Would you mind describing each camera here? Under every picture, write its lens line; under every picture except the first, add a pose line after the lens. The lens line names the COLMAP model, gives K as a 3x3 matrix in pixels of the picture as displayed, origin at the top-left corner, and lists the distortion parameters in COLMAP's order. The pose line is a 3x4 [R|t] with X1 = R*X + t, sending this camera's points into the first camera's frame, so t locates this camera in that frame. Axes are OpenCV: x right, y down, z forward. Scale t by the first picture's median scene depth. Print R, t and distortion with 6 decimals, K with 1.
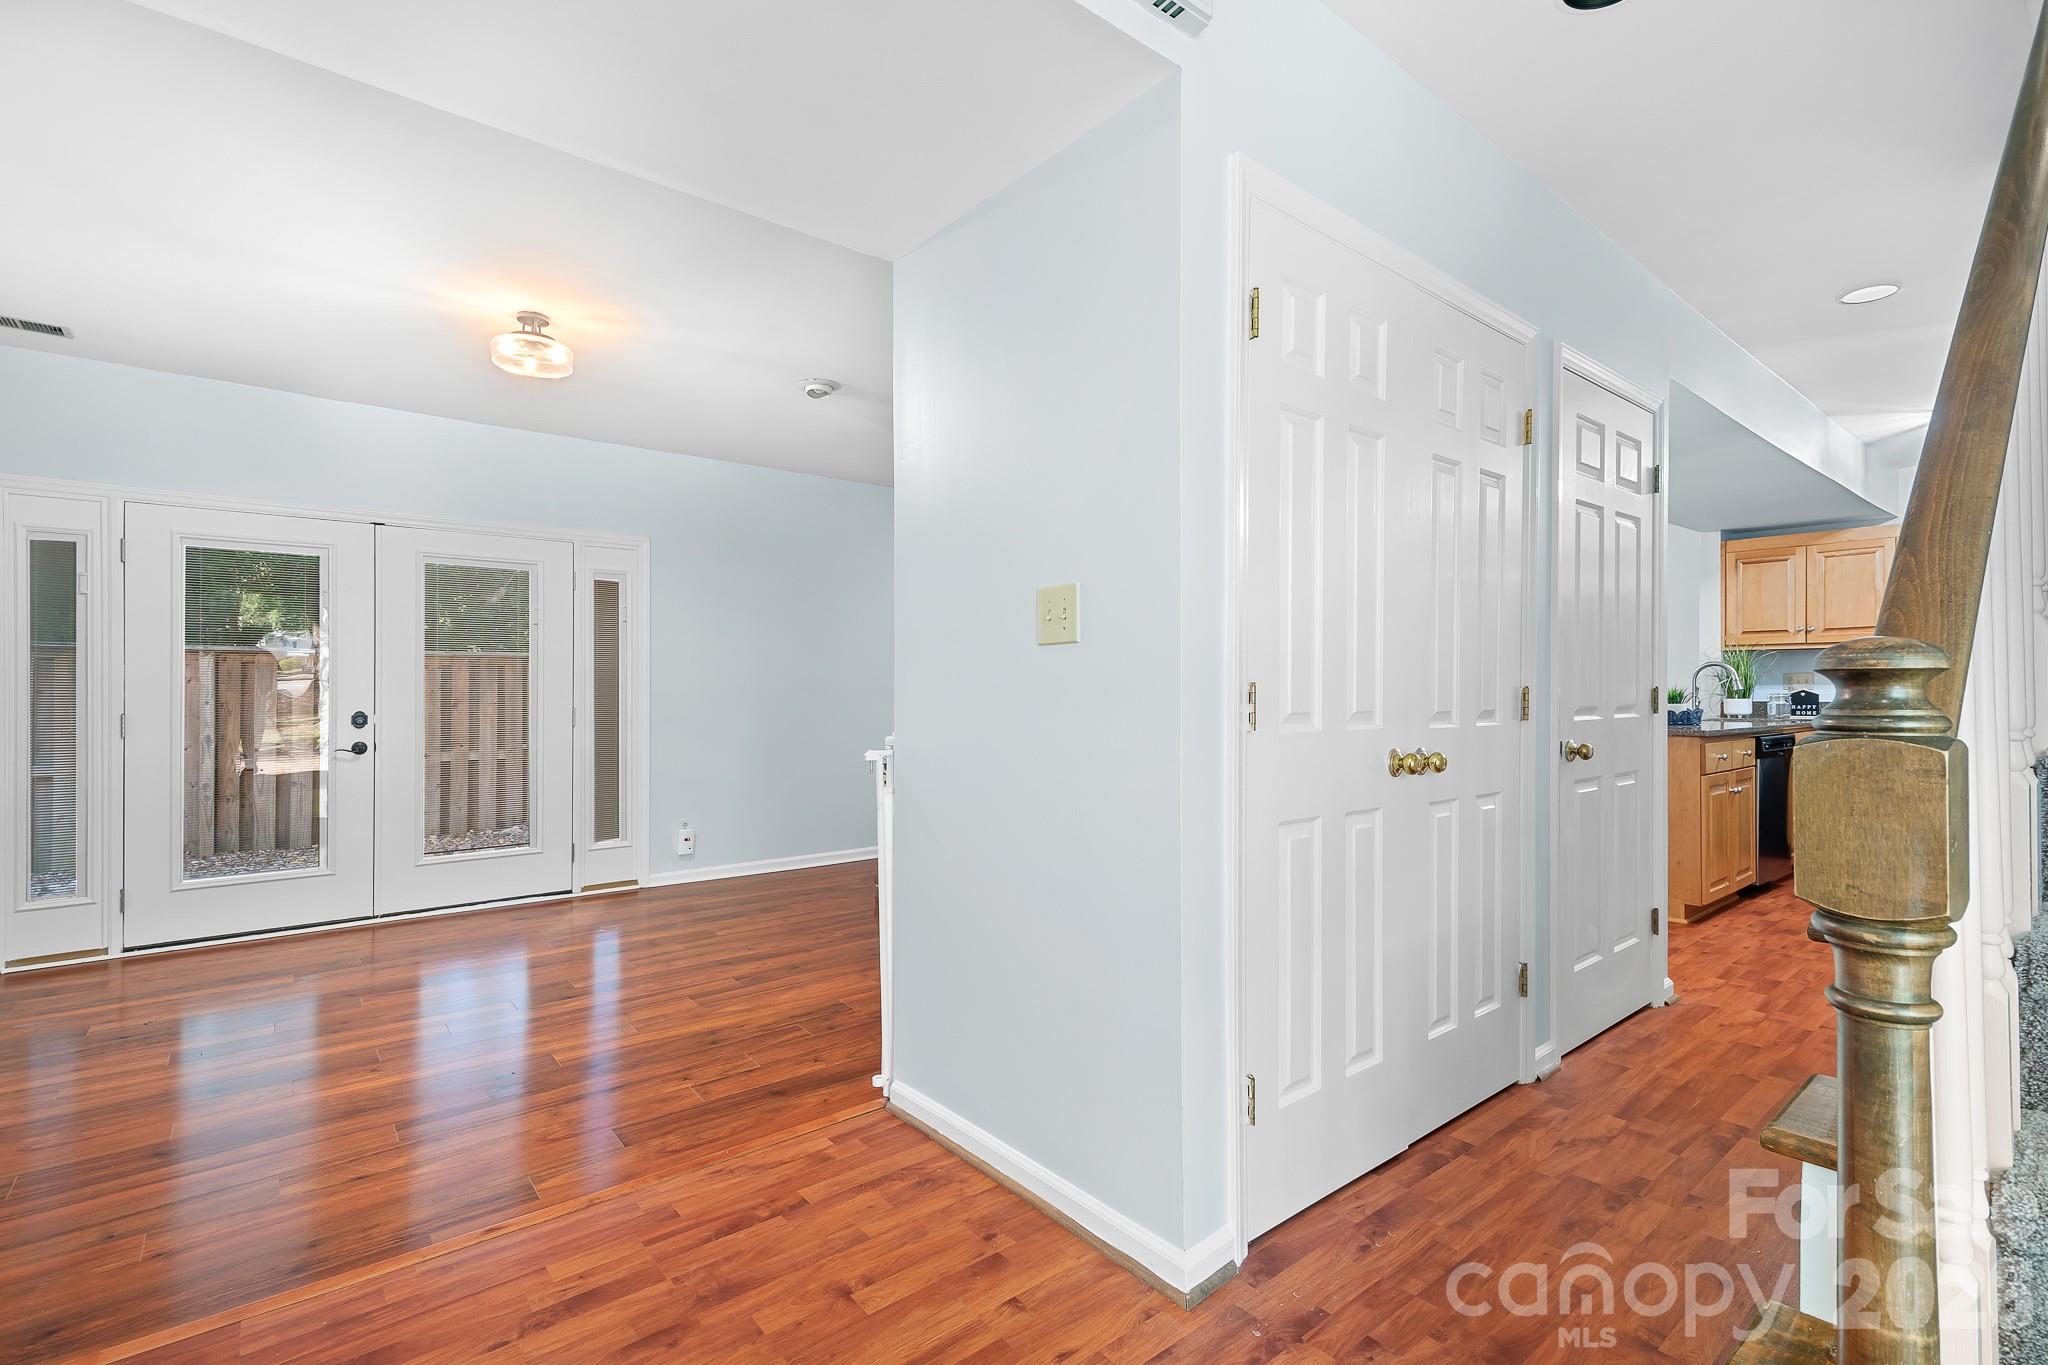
lens RADIAL K [[905.0, 0, 1037.5], [0, 905.0, 683.9], [0, 0, 1]] dist [0.015239, -0.000103]
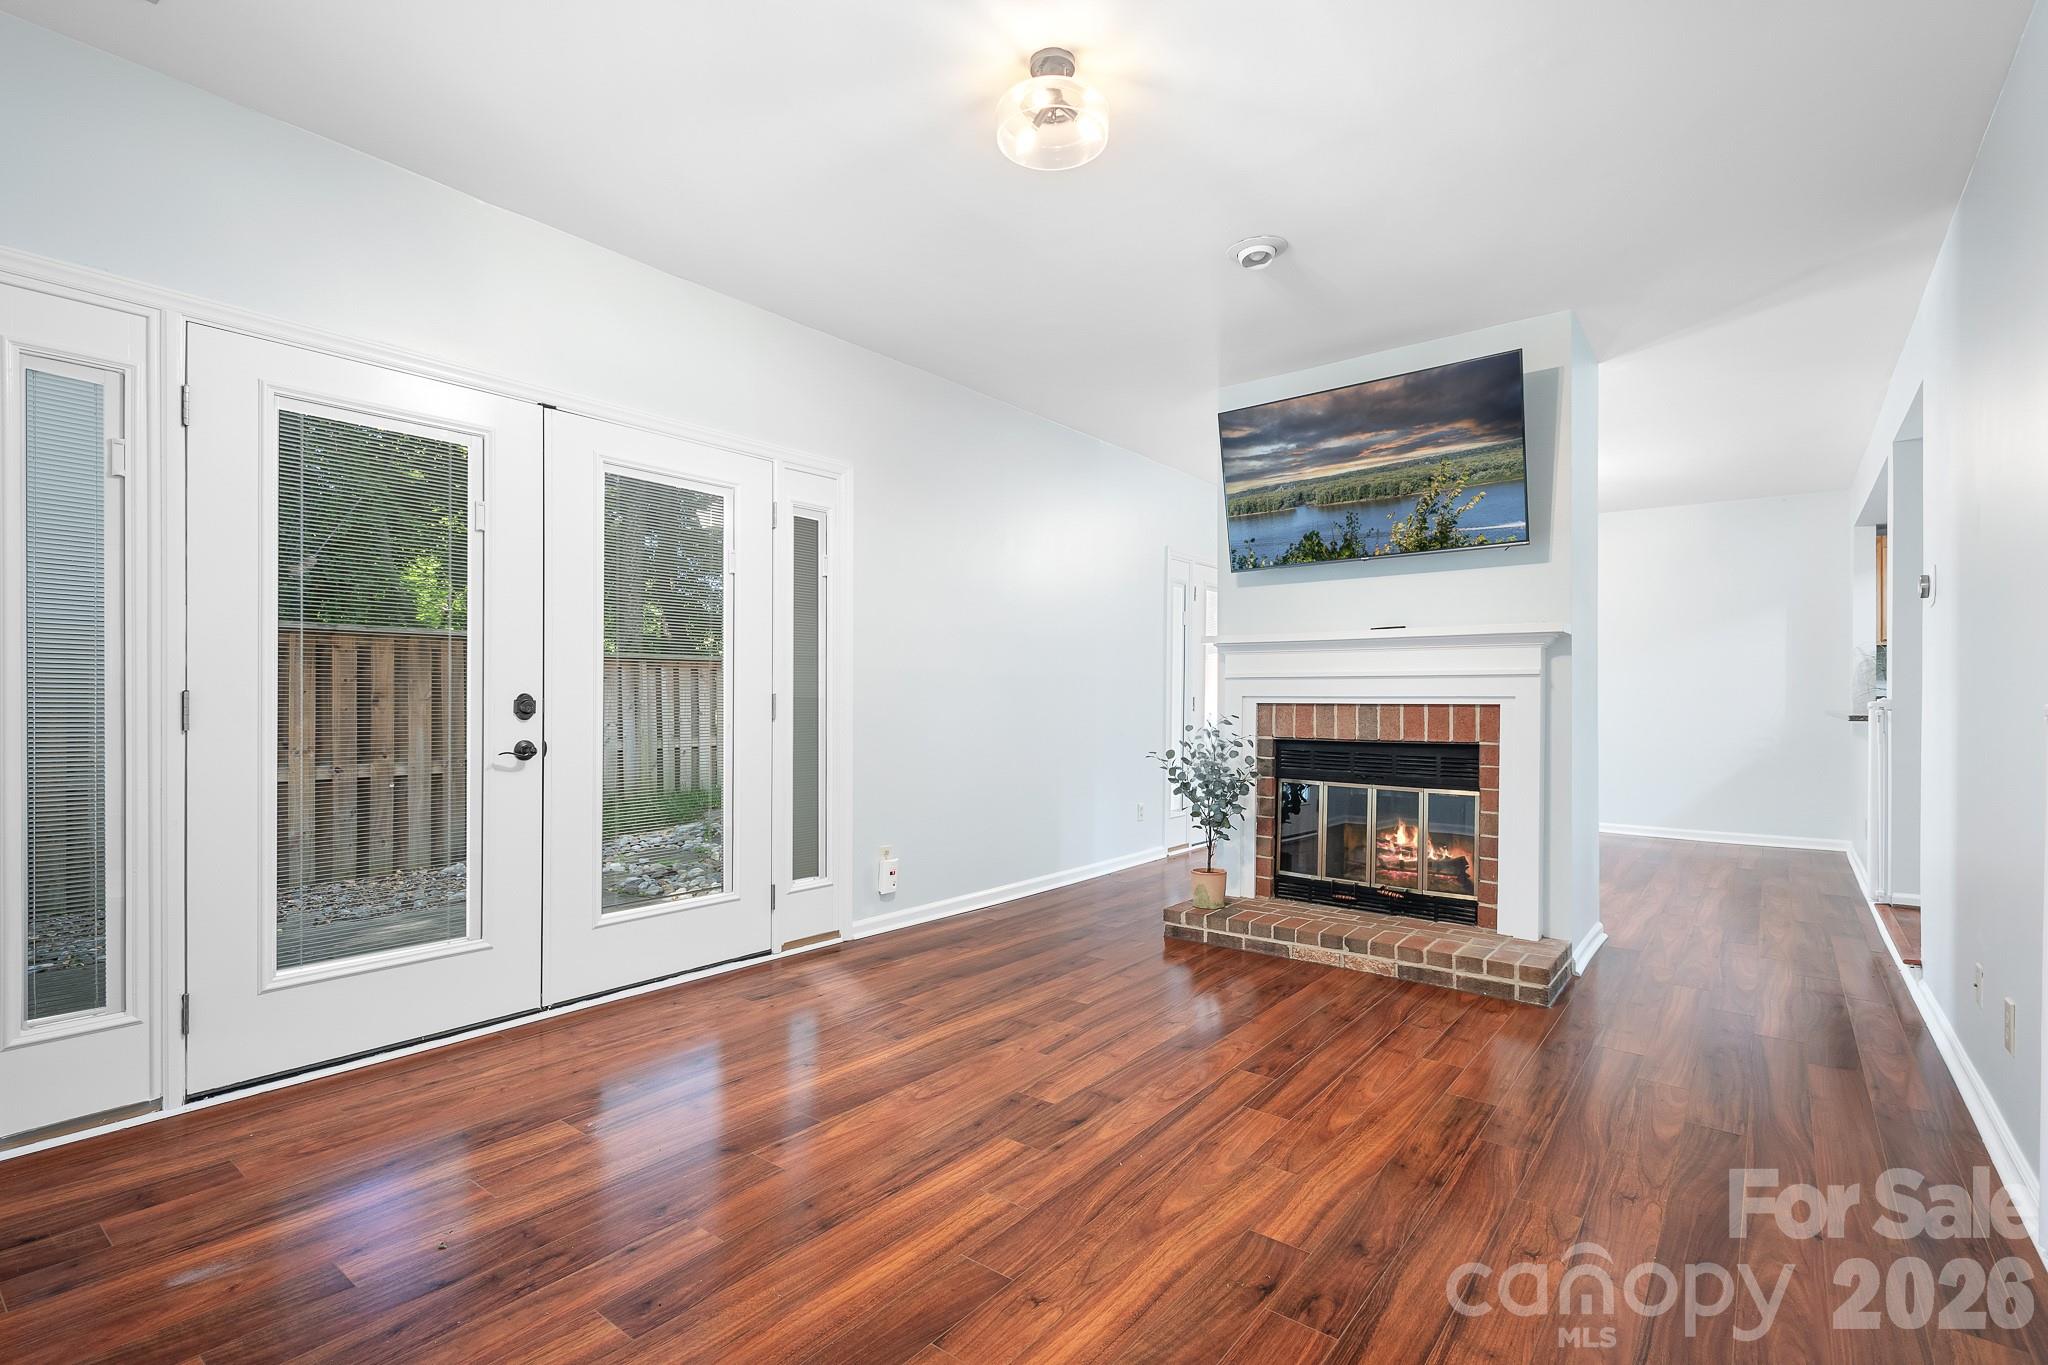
lens RADIAL K [[932.4, 0, 1031.6], [0, 932.4, 695.9], [0, 0, 1]] dist [0.001107, -0.001465]
pose [[0.974761, 0.002967, 0.223233, -0.470612], [-0.003683, 0.999989, 0.002791, 0.025031], [-0.223223, -0.003542, 0.974761, 0.241123]]
